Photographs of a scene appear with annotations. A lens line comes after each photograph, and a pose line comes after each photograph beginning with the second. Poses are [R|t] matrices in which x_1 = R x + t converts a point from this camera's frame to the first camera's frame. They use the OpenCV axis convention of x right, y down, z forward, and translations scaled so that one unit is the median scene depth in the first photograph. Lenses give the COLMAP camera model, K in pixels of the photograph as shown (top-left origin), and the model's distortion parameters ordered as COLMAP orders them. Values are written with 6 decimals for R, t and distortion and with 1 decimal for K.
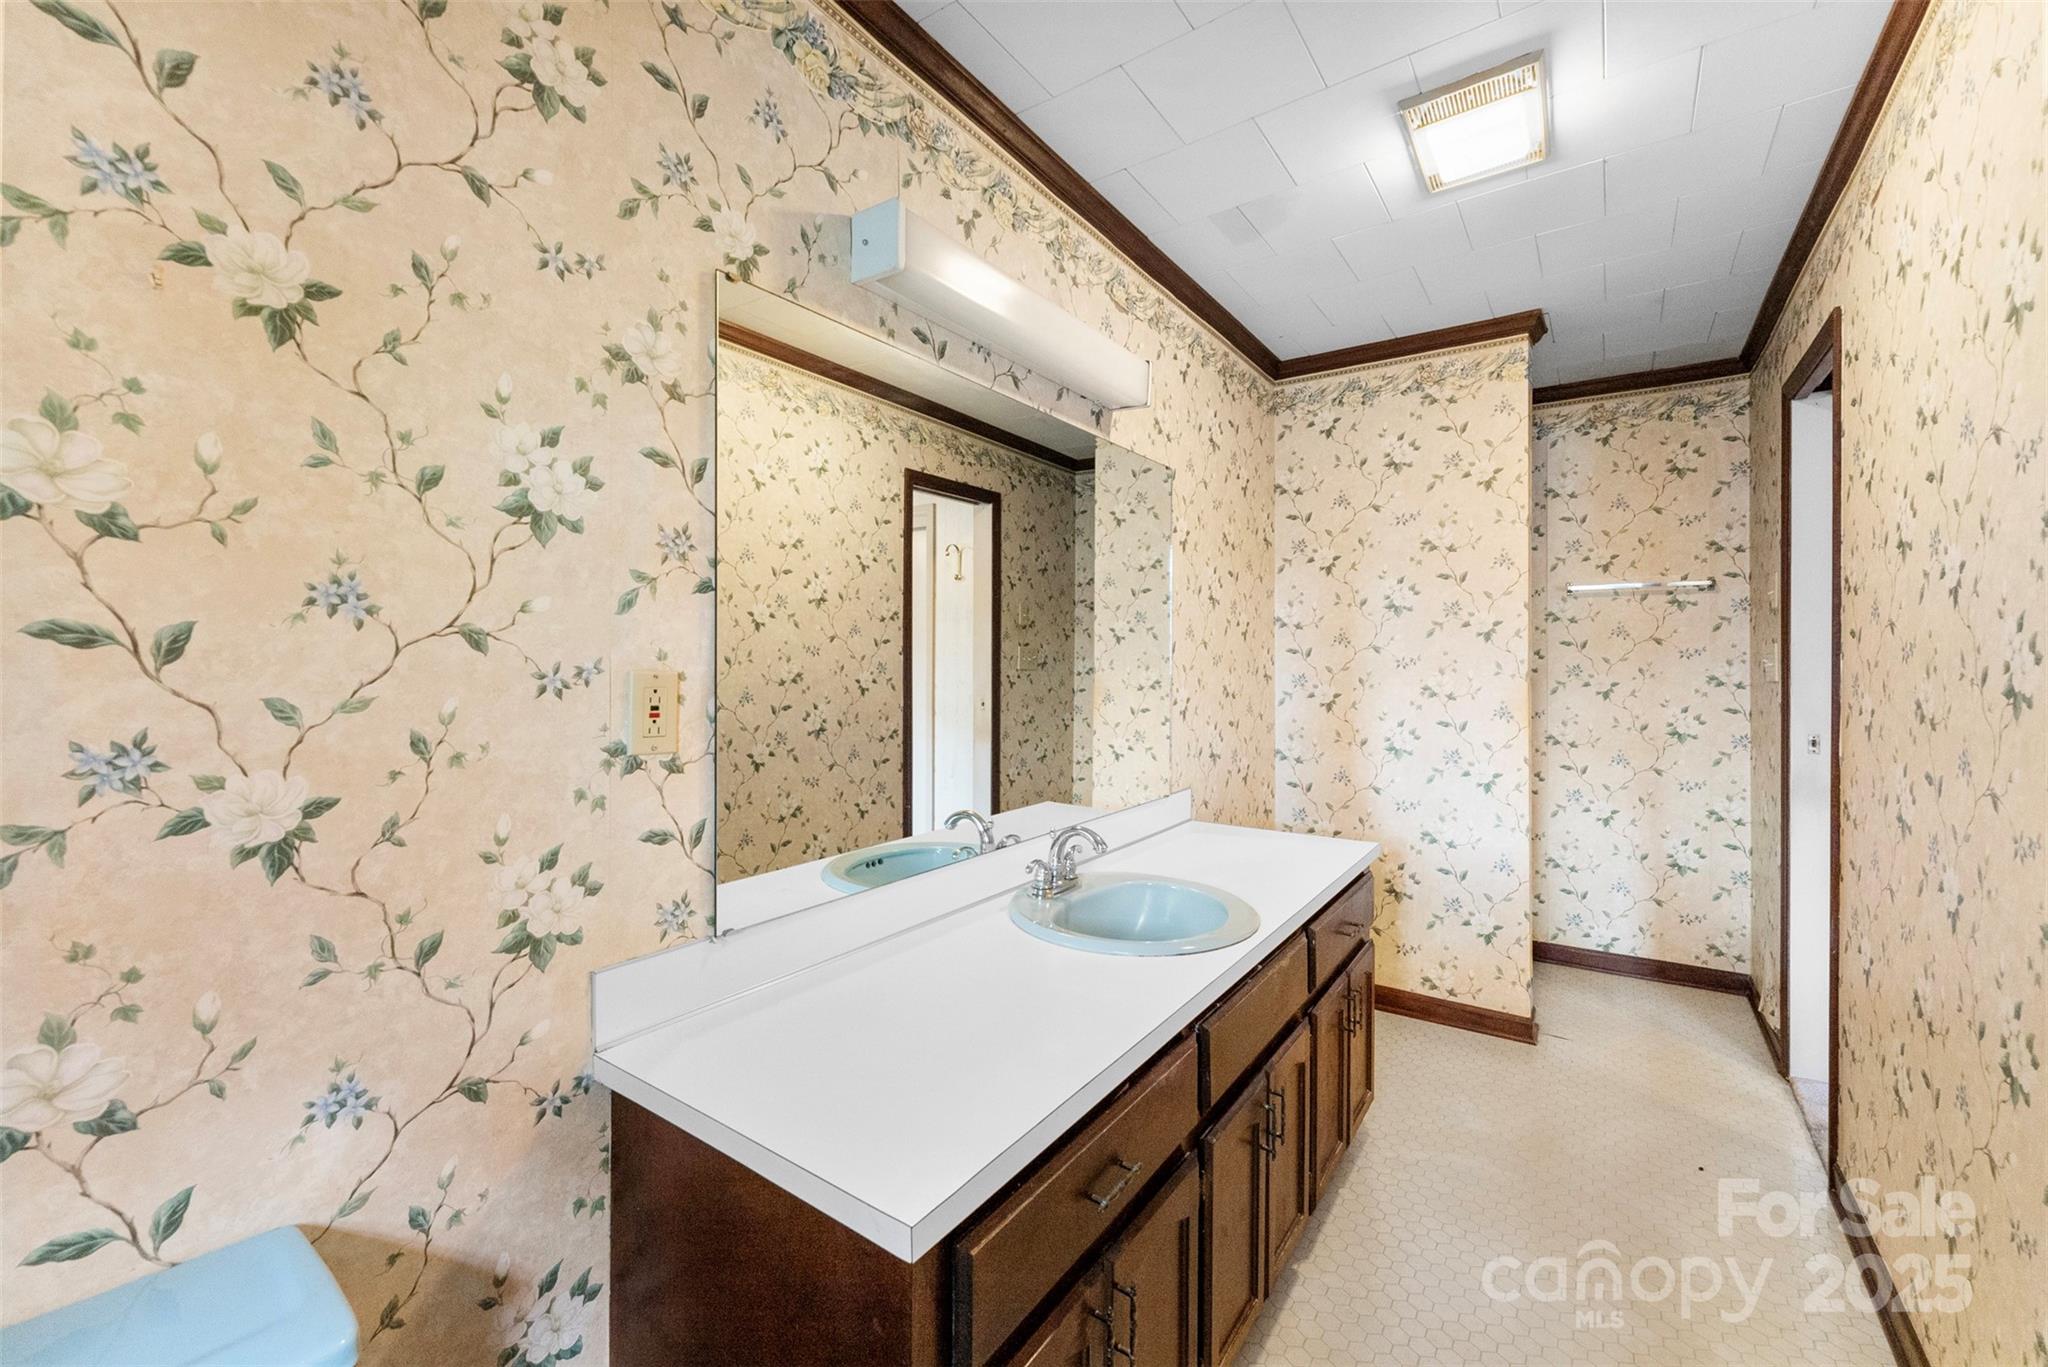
lens RADIAL K [[826.9, 0, 1027.8], [0, 826.9, 671.9], [0, 0, 1]] dist [0.001144, 0.000051]
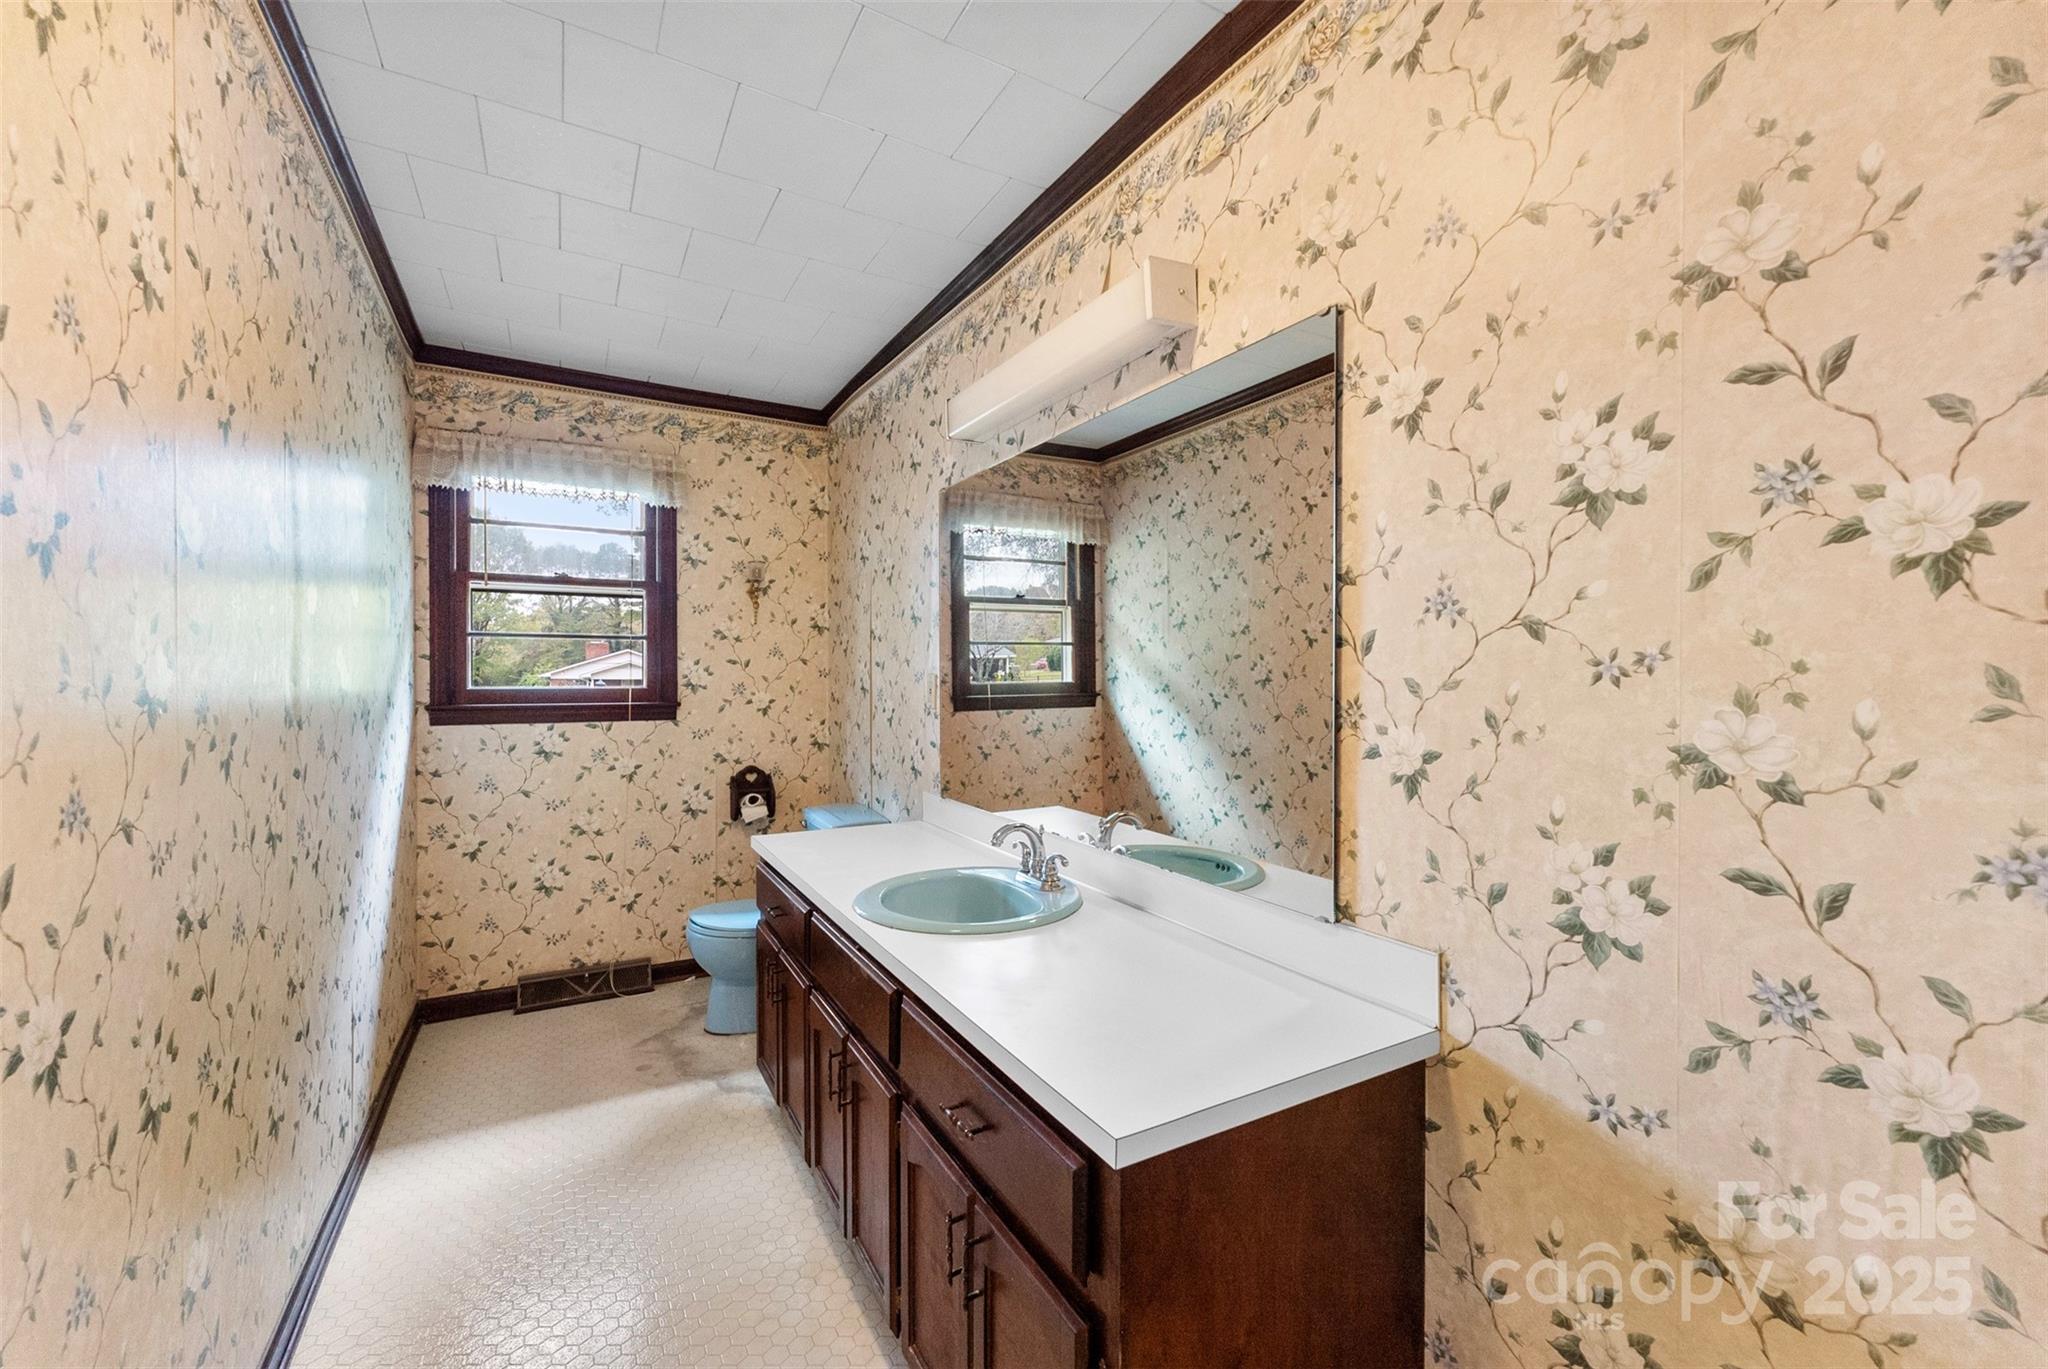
lens RADIAL K [[826.9, 0, 1021.1], [0, 826.9, 683.2], [0, 0, 1]] dist [0.001144, 0.000051]
pose [[-0.424232, -0.001666, -0.905552, 0.395705], [-0.013812, 0.999894, 0.004631, -0.330153], [0.905448, 0.014472, -0.424210, 0.548384]]
